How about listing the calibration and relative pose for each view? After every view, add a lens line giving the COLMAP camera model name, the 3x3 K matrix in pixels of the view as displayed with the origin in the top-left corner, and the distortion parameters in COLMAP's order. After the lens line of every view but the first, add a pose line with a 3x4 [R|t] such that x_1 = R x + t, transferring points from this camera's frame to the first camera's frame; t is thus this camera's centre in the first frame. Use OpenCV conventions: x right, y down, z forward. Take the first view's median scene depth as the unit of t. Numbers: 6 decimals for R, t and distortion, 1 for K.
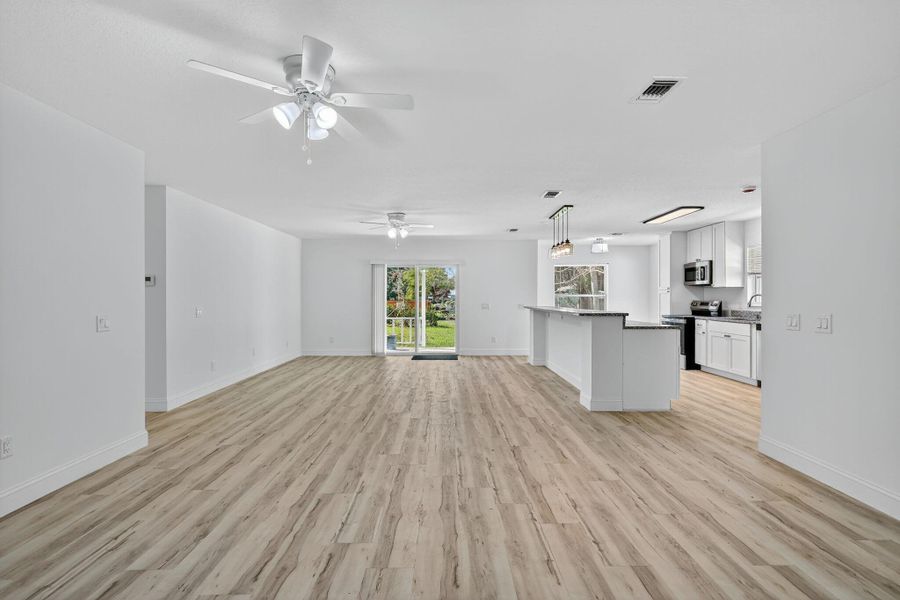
lens RADIAL K [[420.9, 0, 446.4], [0, 420.9, 297.1], [0, 0, 1]] dist [0.002501, 0.001008]
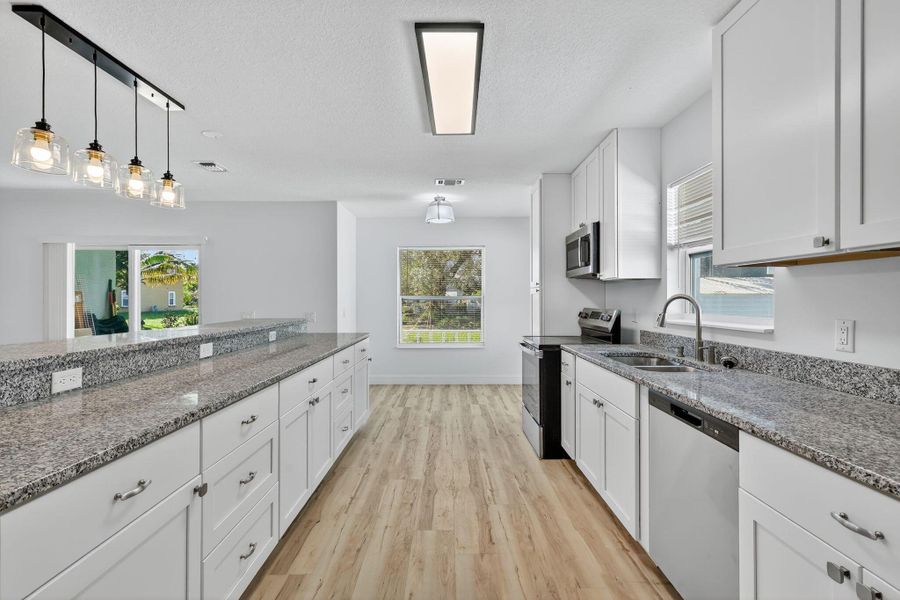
lens RADIAL K [[420.9, 0, 445.1], [0, 420.9, 299.3], [0, 0, 1]] dist [0.002501, 0.001008]
pose [[0.999938, 0.000890, -0.011123, 0.532385], [-0.000892, 1.000000, -0.000185, -0.002363], [0.011123, 0.000195, 0.999938, 0.613150]]
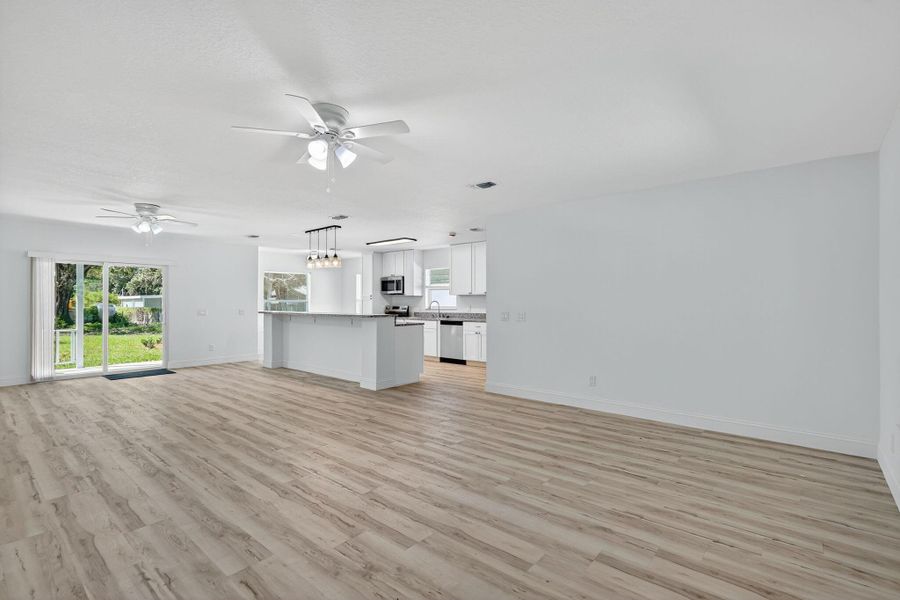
lens RADIAL K [[420.9, 0, 440.1], [0, 420.9, 299.4], [0, 0, 1]] dist [0.002501, 0.001008]
pose [[0.668876, 0.006447, 0.743346, -0.359173], [-0.001147, 0.999970, -0.007641, -0.000616], [-0.743373, 0.004258, 0.668864, -0.013119]]
